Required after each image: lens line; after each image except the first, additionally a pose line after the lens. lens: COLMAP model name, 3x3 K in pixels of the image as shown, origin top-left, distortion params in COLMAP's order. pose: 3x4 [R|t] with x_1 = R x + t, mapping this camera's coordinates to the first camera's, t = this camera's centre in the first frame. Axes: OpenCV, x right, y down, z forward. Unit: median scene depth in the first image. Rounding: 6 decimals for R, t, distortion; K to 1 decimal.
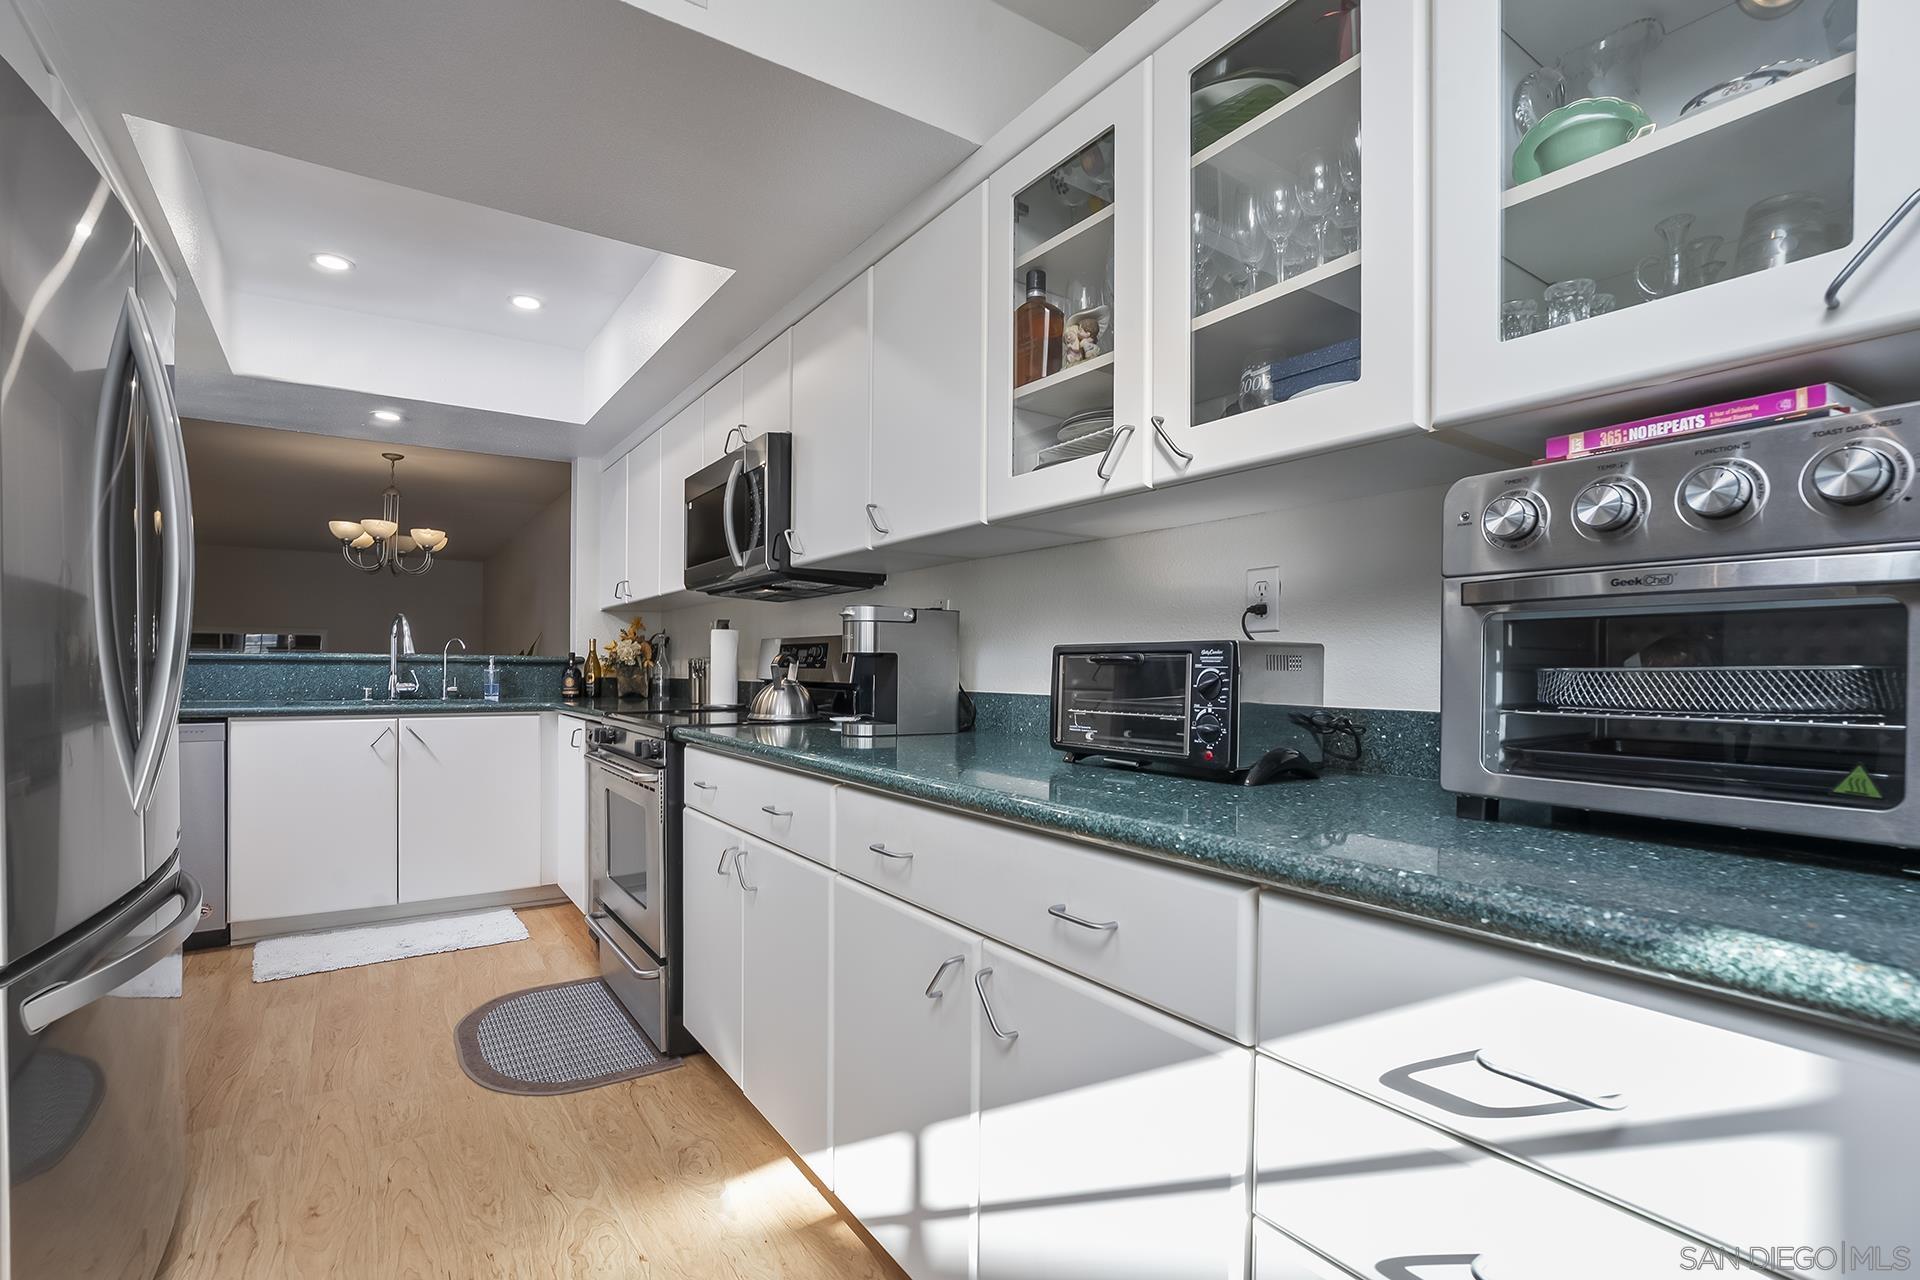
lens RADIAL K [[877.6, 0, 950.3], [0, 877.6, 674.3], [0, 0, 1]] dist [-0.027723, 0.008706]
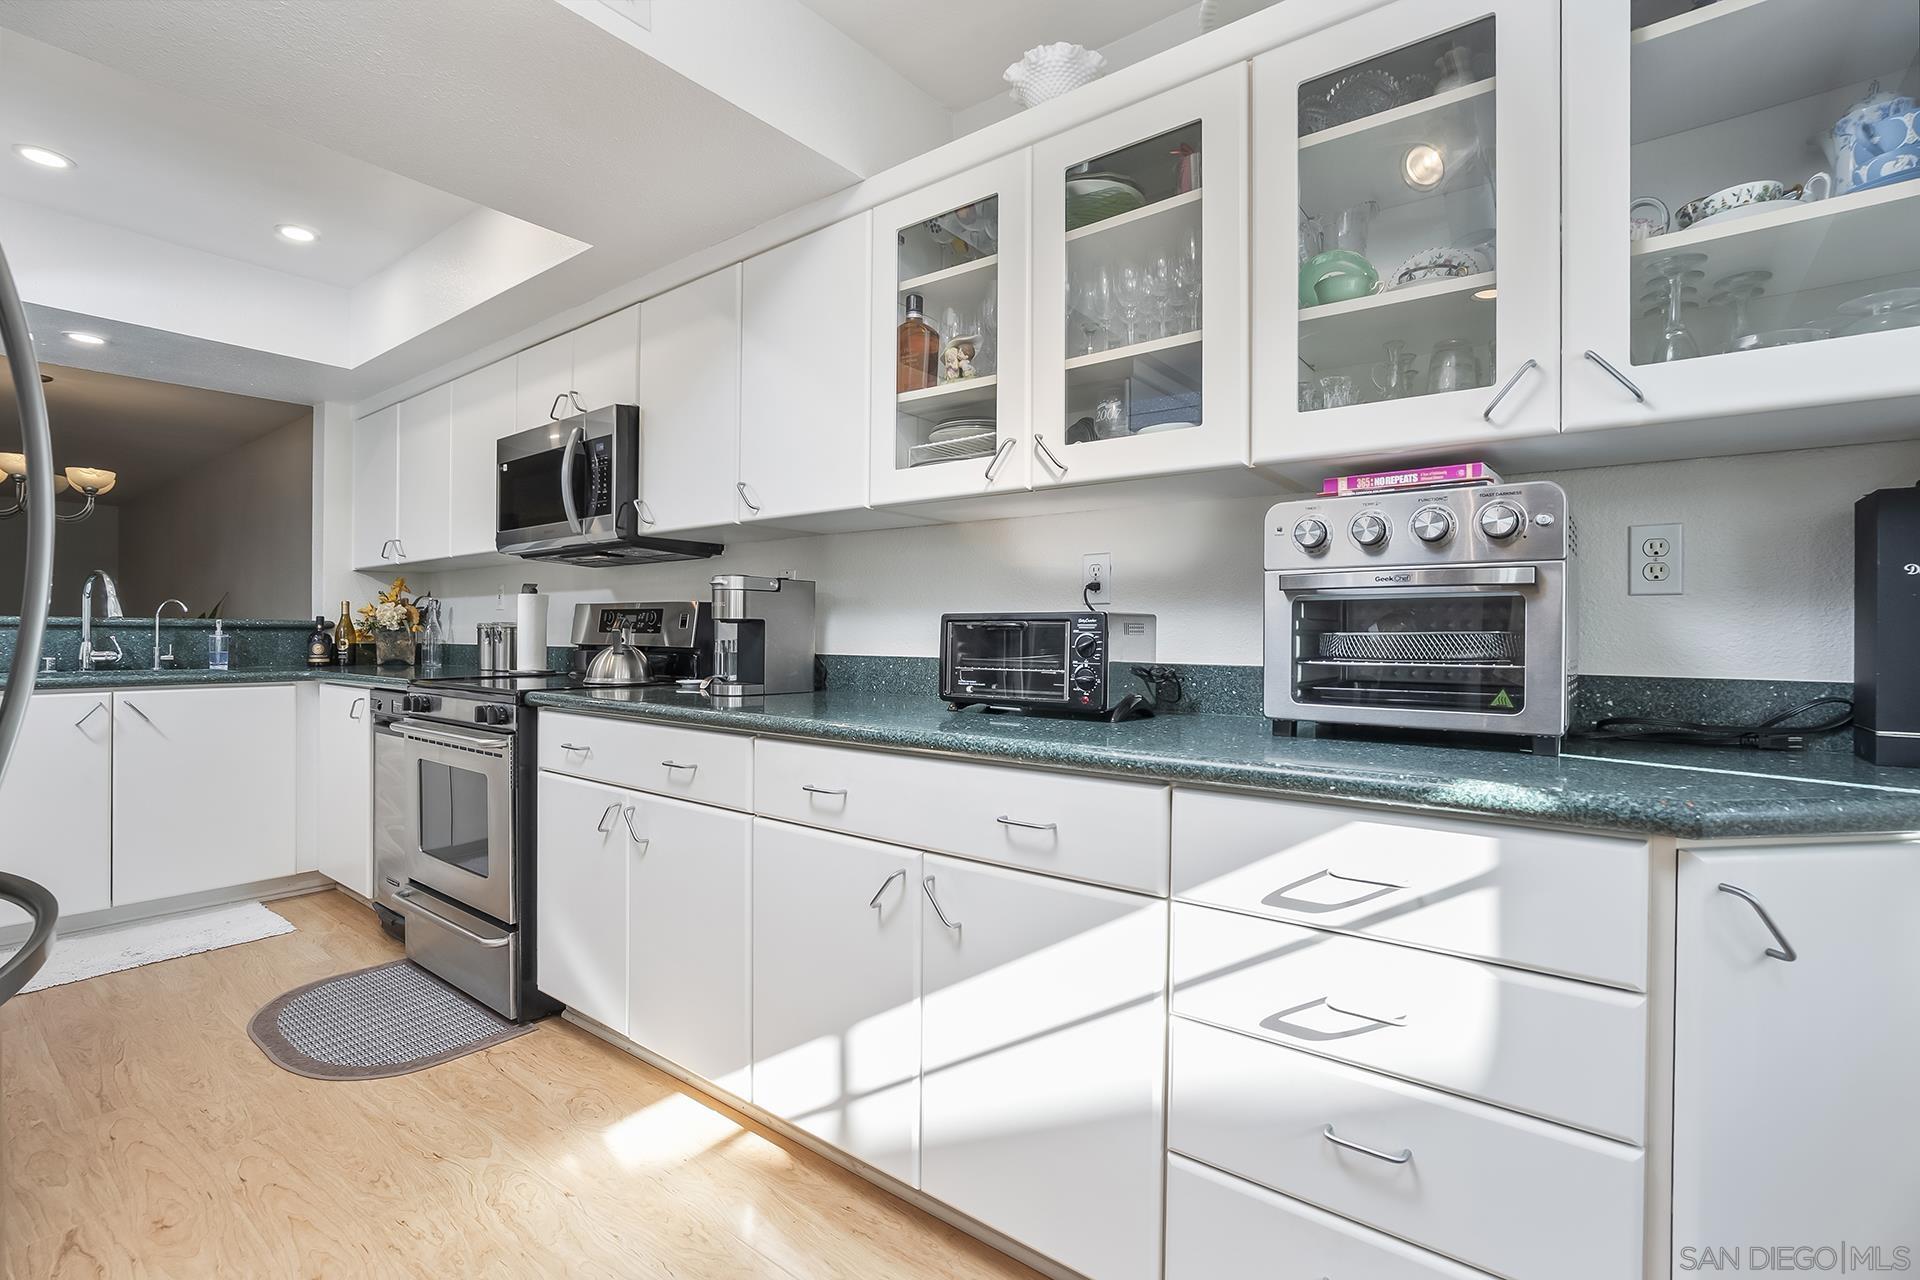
lens RADIAL K [[877.6, 0, 942.4], [0, 877.6, 634.2], [0, 0, 1]] dist [-0.027723, 0.008706]
pose [[0.953401, -0.001894, 0.301701, -0.227132], [0.003354, 0.999985, -0.004319, -0.000327], [-0.301688, 0.005130, 0.953393, -0.135336]]
